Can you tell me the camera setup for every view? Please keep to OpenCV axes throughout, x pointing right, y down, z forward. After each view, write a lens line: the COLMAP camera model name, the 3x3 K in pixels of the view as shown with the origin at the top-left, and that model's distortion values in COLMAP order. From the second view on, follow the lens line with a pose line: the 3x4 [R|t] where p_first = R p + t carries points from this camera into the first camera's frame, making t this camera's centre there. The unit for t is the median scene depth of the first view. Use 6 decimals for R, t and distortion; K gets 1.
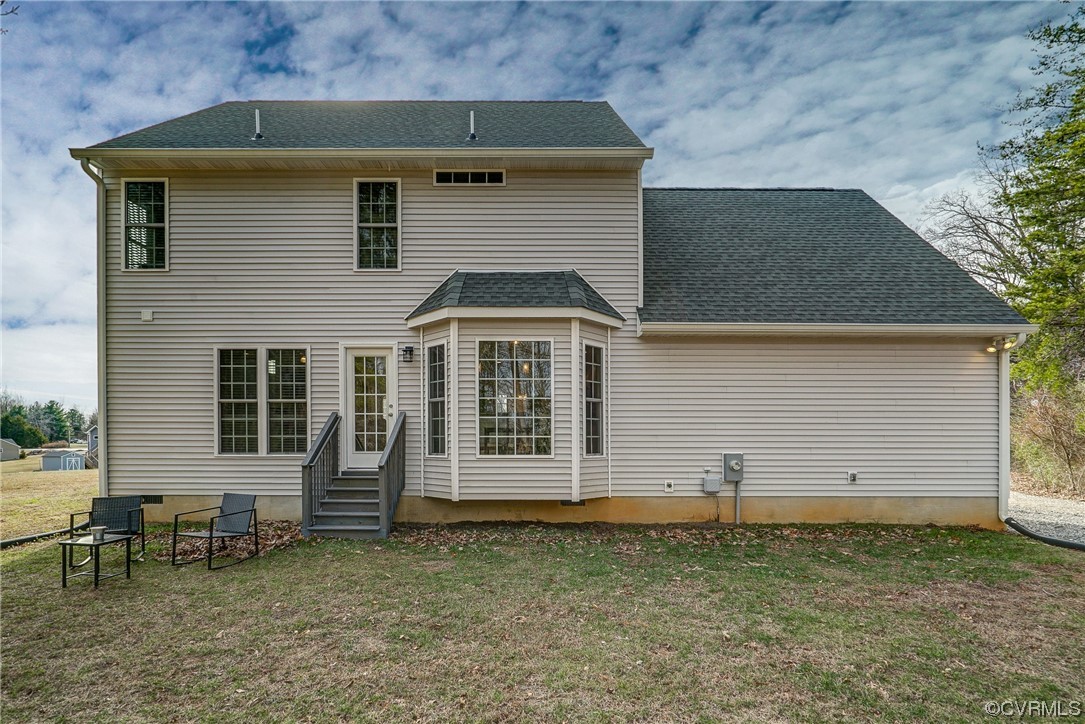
lens RADIAL K [[508.5, 0, 542.3], [0, 508.5, 455.3], [0, 0, 1]] dist [-0.003324, -0.000031]
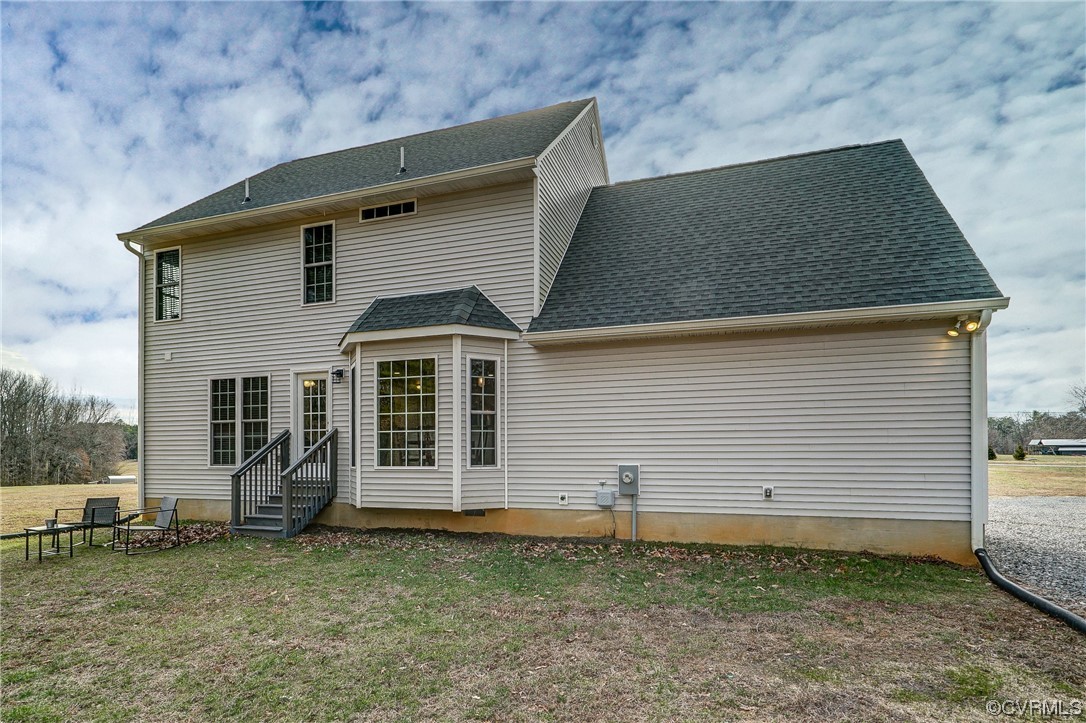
lens RADIAL K [[551.1, 0, 563.4], [0, 551.1, 463.0], [0, 0, 1]] dist [0.000156, -0.000534]
pose [[0.950351, -0.000743, -0.311180, 0.581224], [-0.001761, 0.999968, -0.007764, 0.000491], [0.311175, 0.007926, 0.950319, 0.001801]]
